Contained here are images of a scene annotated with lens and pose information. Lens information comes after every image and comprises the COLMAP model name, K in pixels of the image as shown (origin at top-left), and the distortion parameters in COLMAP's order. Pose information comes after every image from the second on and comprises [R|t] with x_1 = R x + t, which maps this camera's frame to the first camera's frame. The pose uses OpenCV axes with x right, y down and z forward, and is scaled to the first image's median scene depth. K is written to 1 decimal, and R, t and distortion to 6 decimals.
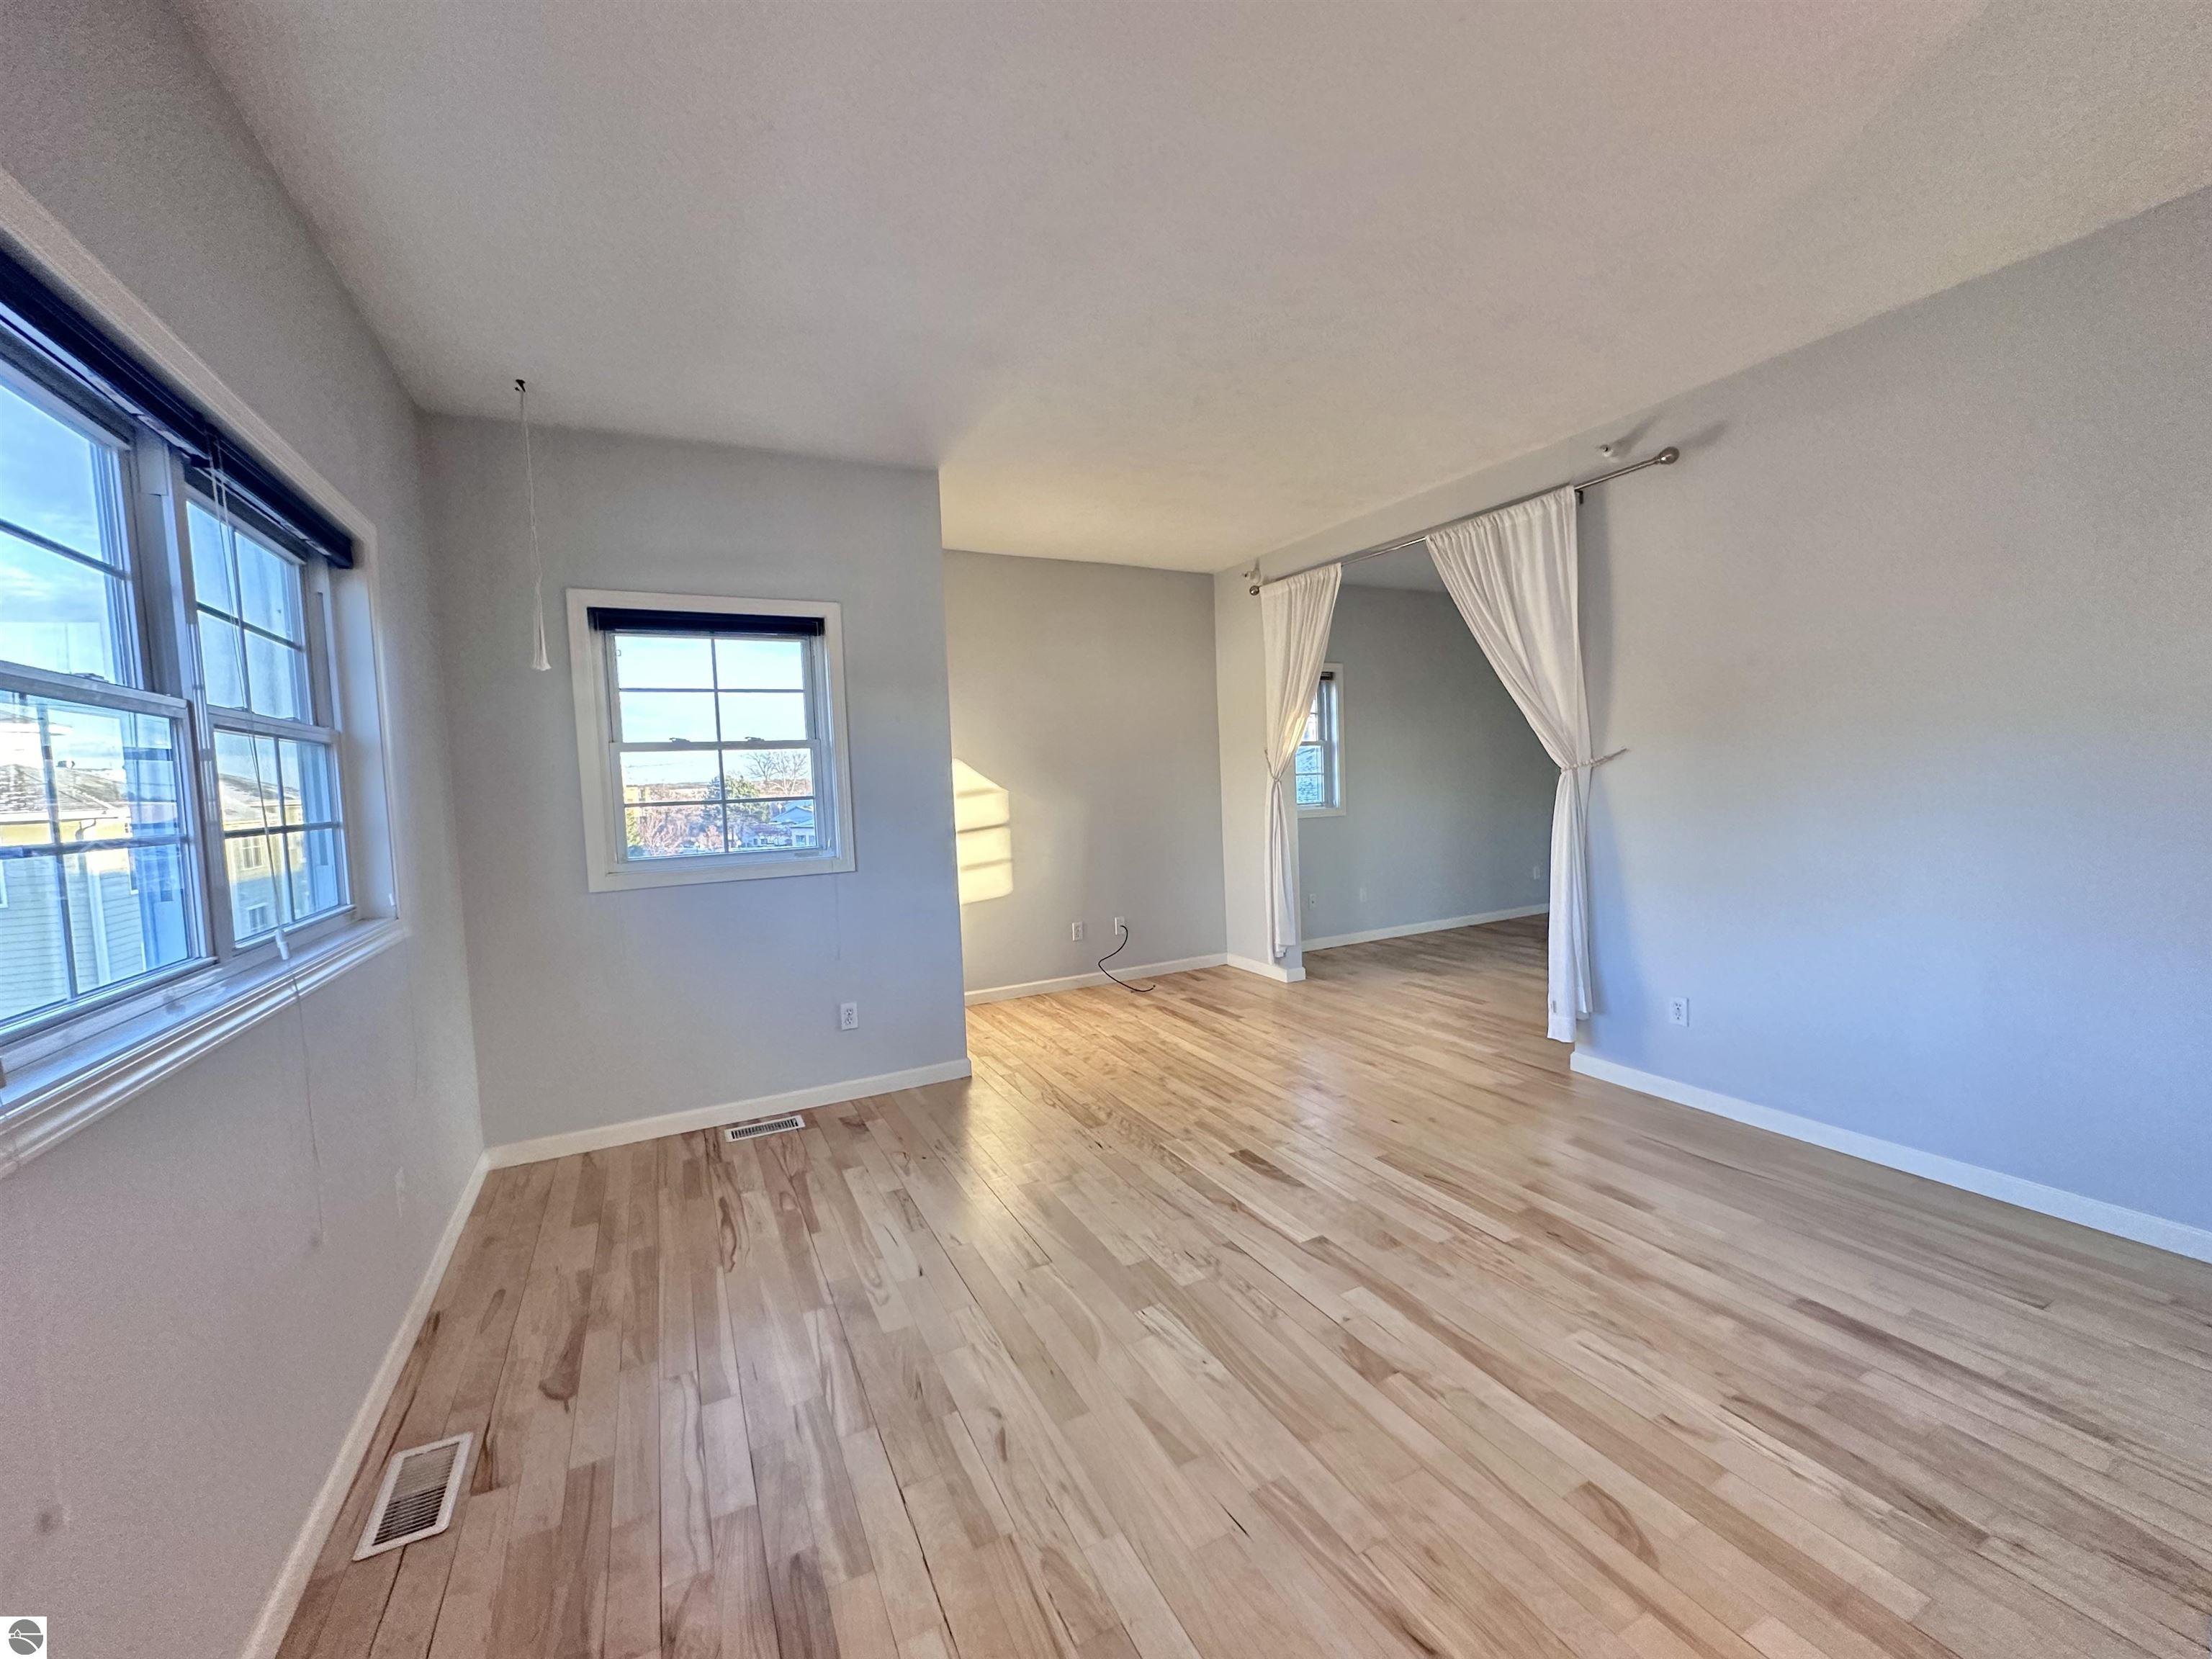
lens RADIAL K [[878.2, 0, 1104.8], [0, 878.2, 830.3], [0, 0, 1]] dist [-0.001177, 0.000173]
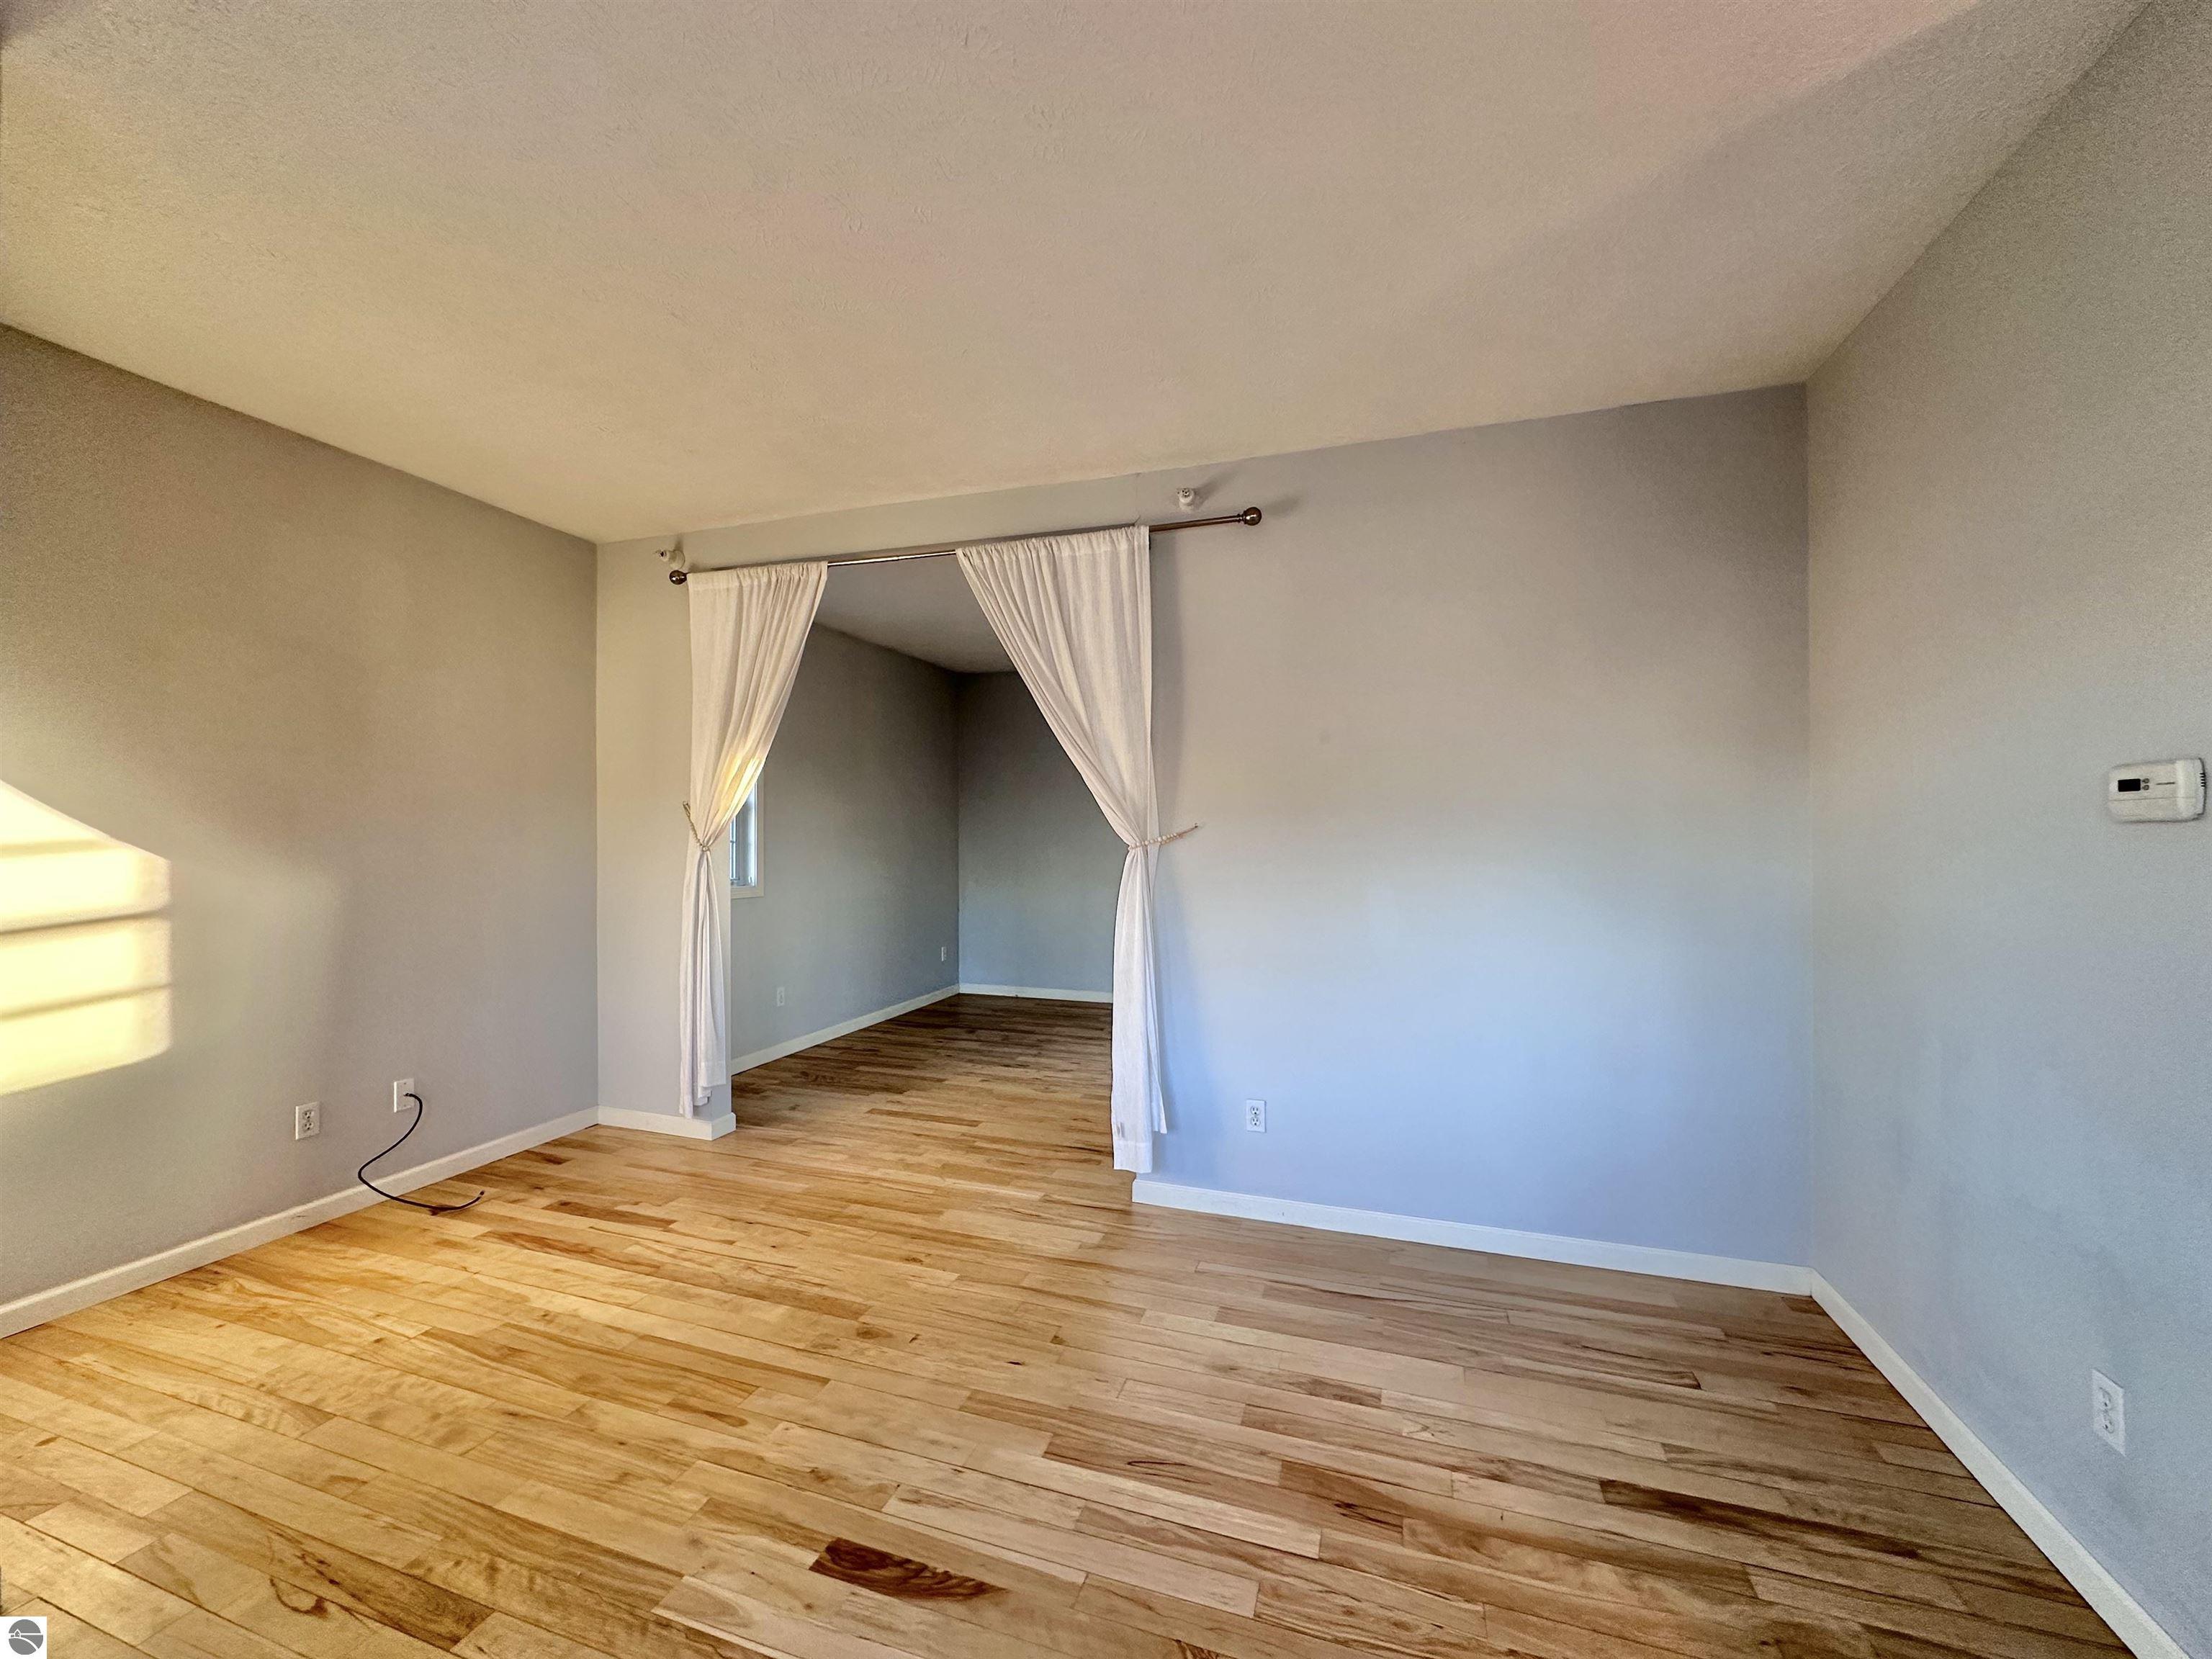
lens RADIAL K [[878.2, 0, 1106.9], [0, 878.2, 829.8], [0, 0, 1]] dist [-0.001177, 0.000173]
pose [[0.715180, 0.043997, 0.697554, -0.099752], [0.014180, 0.996898, -0.077417, -0.020439], [-0.698796, 0.065258, 0.712338, 0.423709]]
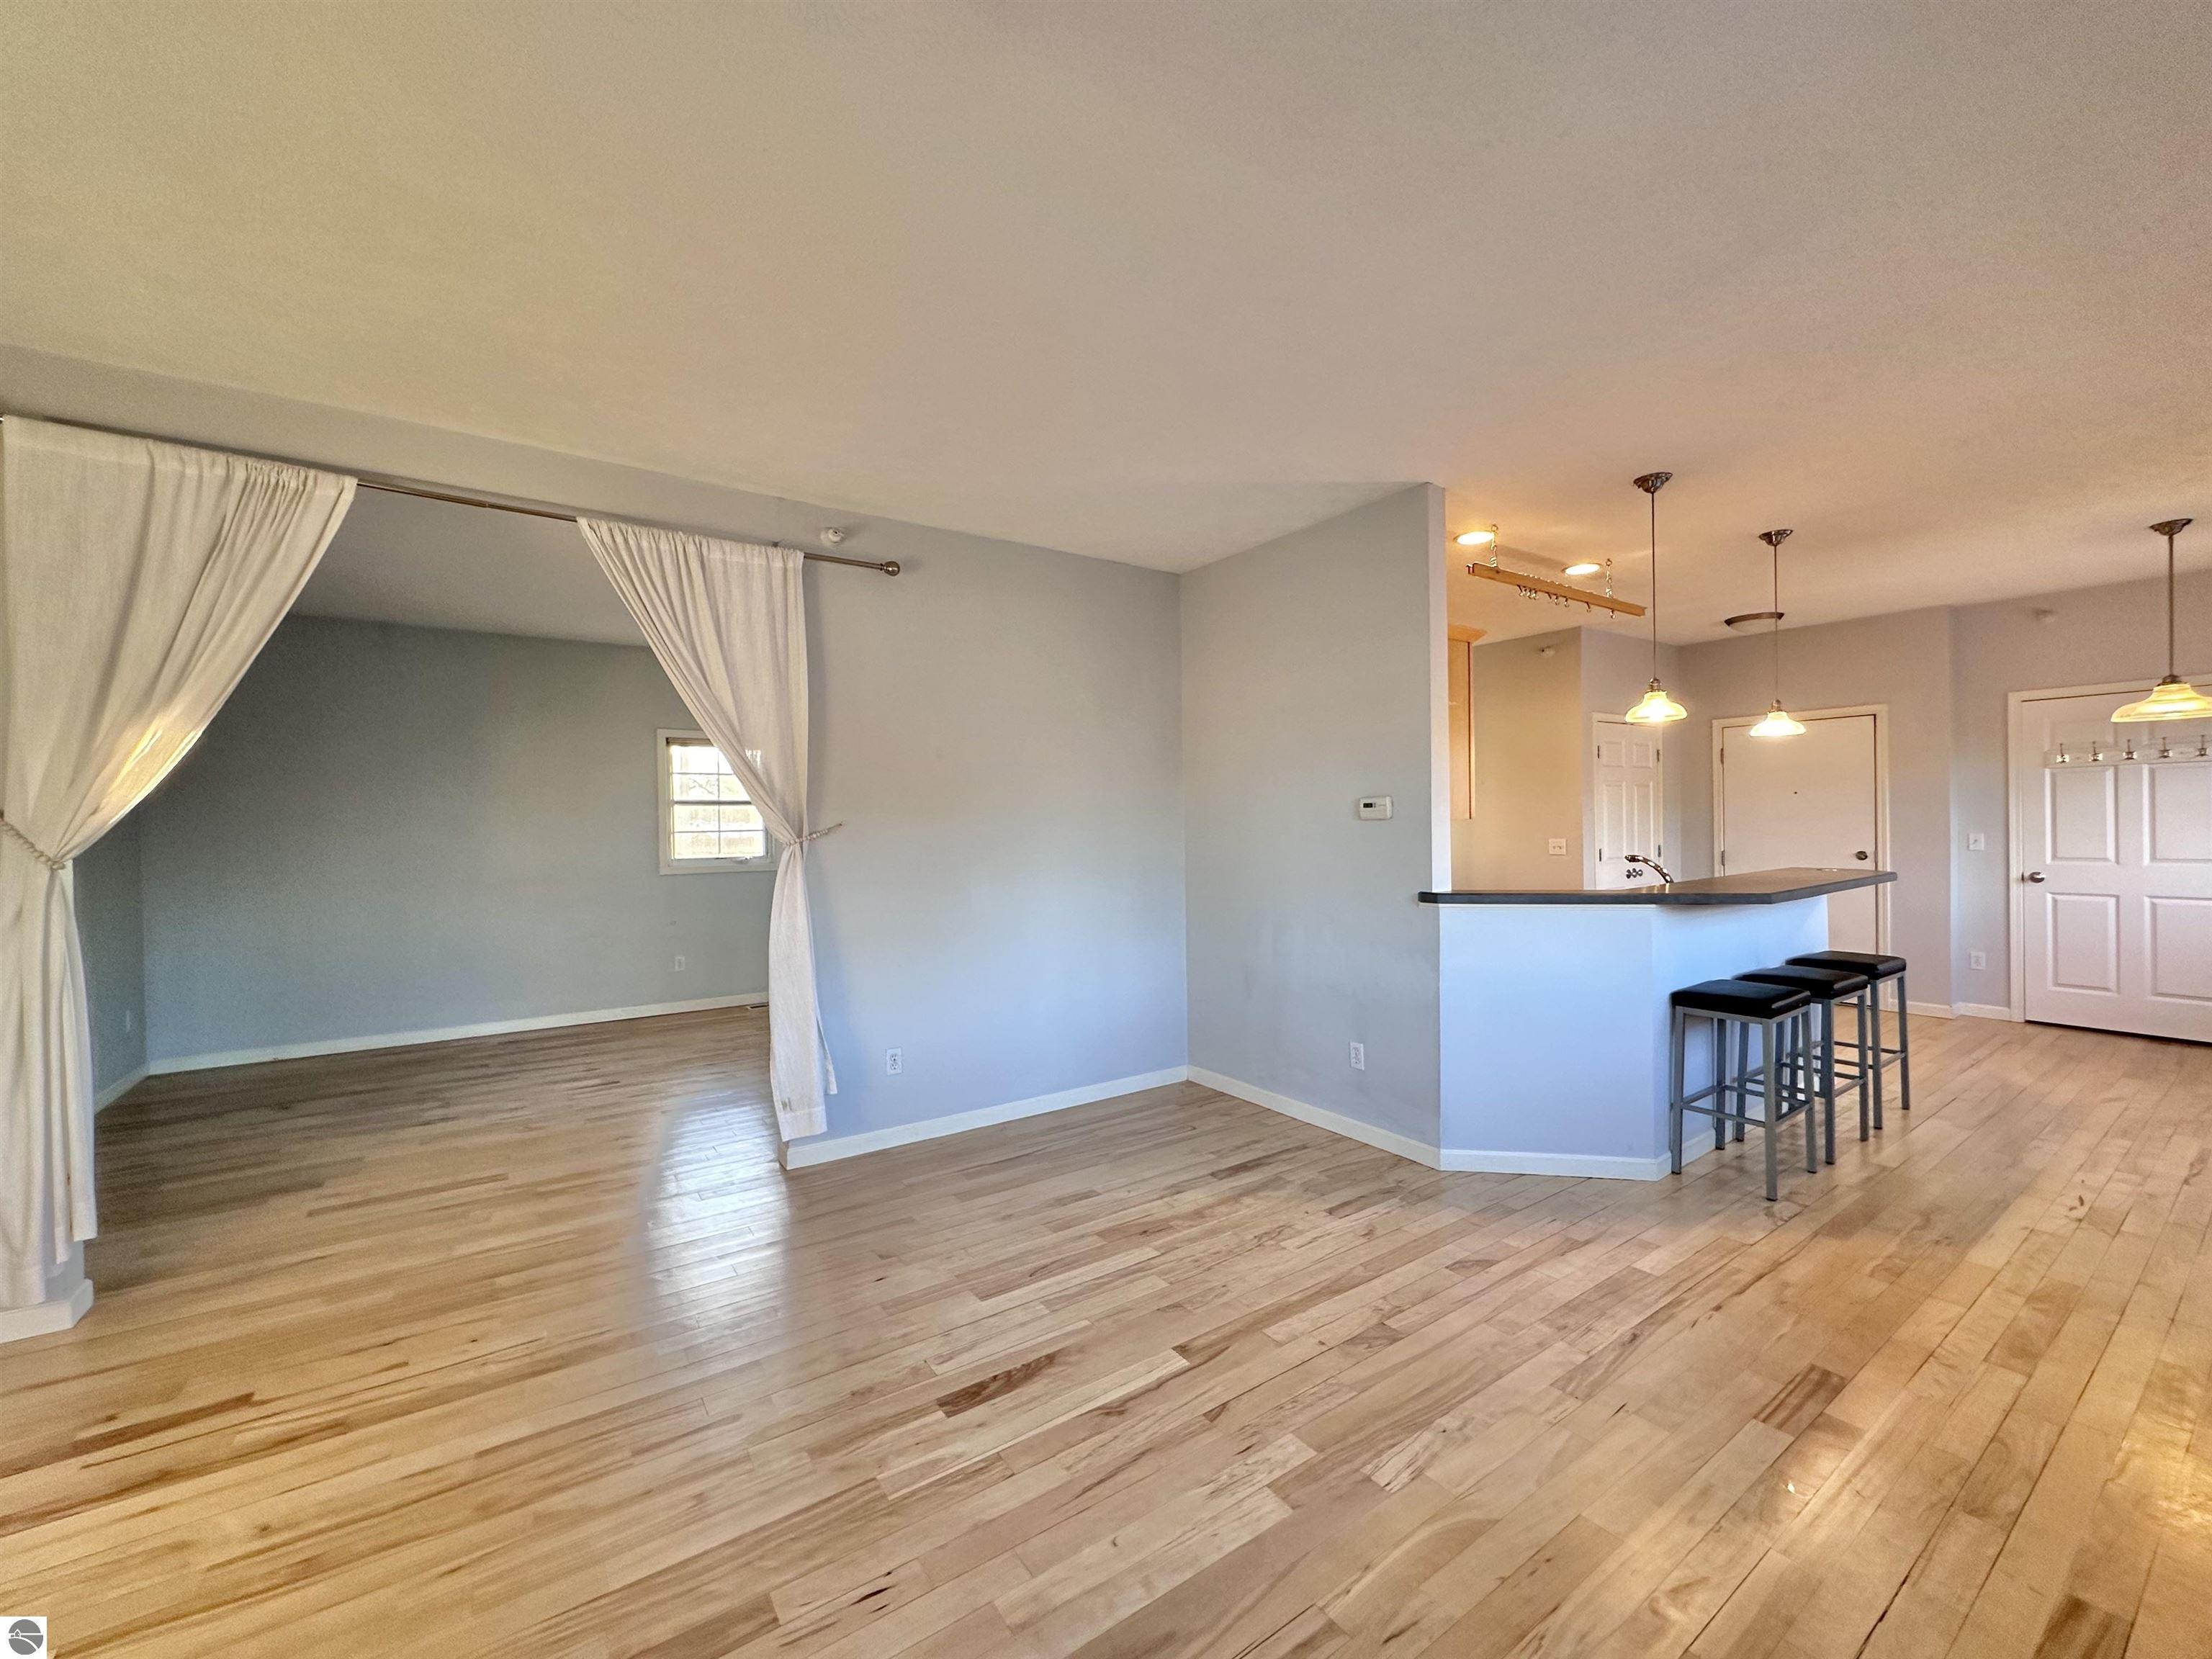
lens RADIAL K [[878.2, 0, 1110.8], [0, 878.2, 827.6], [0, 0, 1]] dist [-0.001177, 0.000173]
pose [[-0.128385, 0.035862, 0.991076, -0.470062], [0.078729, 0.996561, -0.025861, -0.036162], [-0.988595, 0.074706, -0.130766, 0.820449]]
